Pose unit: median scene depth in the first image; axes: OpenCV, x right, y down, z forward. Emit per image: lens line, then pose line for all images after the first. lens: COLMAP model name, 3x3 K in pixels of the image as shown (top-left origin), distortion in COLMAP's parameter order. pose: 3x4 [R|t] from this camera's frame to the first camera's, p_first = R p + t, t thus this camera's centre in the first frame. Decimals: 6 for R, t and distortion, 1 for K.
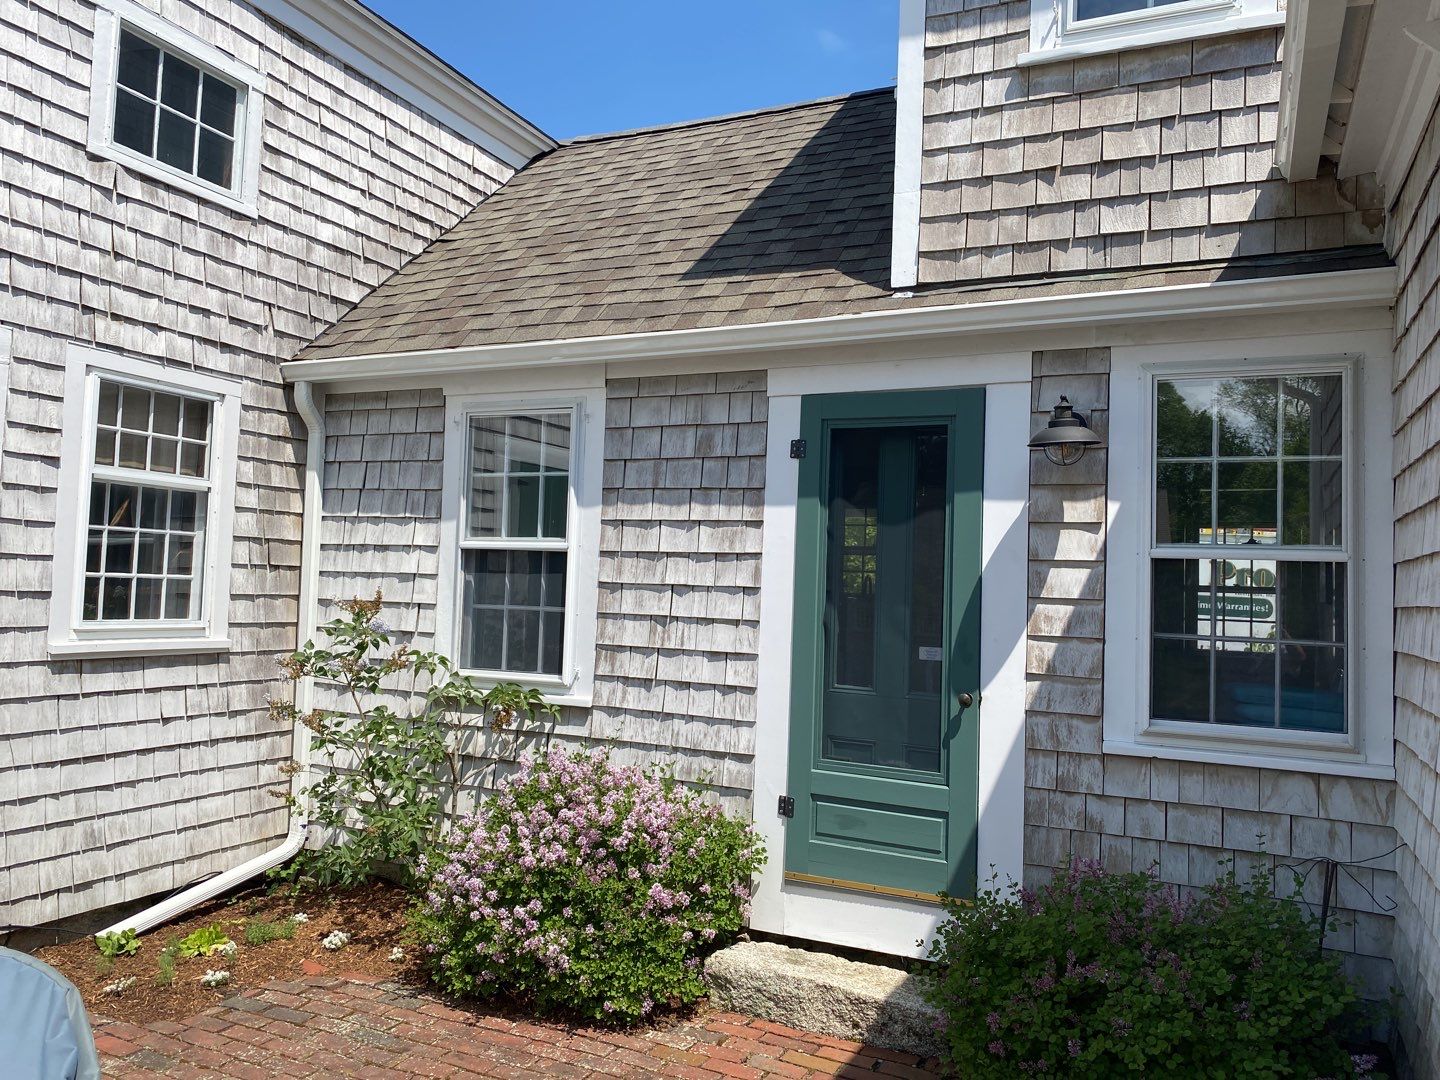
lens RADIAL K [[1095.3, 0, 707.1], [0, 1095.3, 522.0], [0, 0, 1]] dist [0.045261, -0.054484]
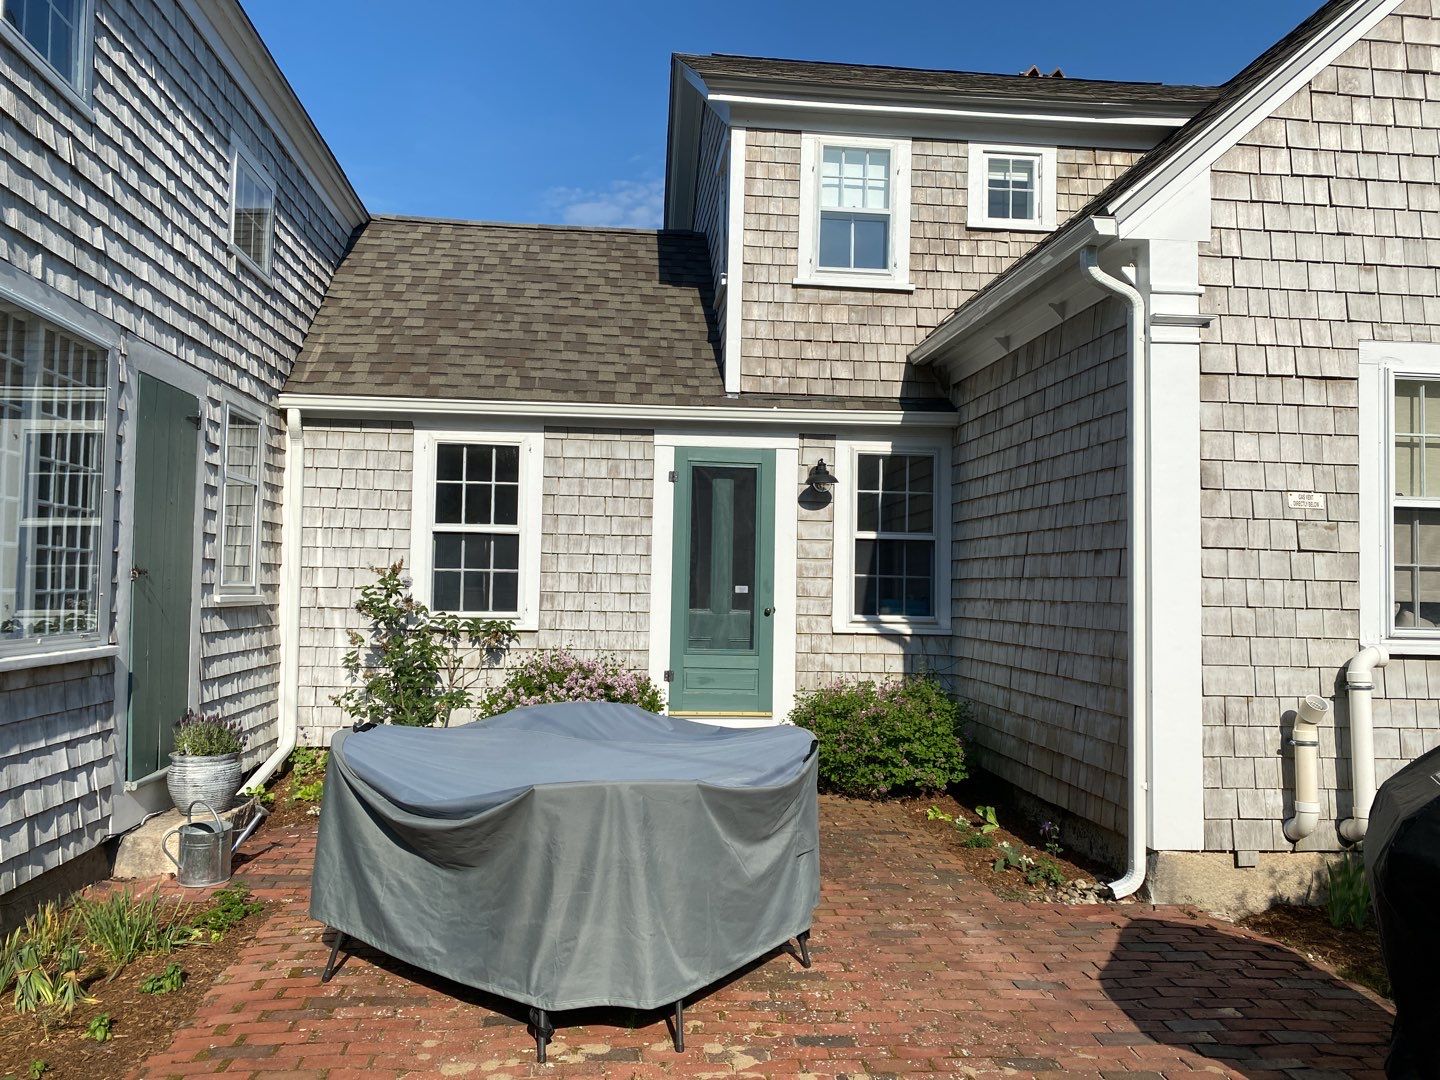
lens RADIAL K [[1095.3, 0, 710.2], [0, 1095.3, 552.7], [0, 0, 1]] dist [0.045261, -0.054484]
pose [[0.860776, -0.001138, 0.508983, -0.817243], [-0.018976, 0.999231, 0.034325, -0.005943], [-0.508631, -0.039205, 0.860092, -0.593729]]
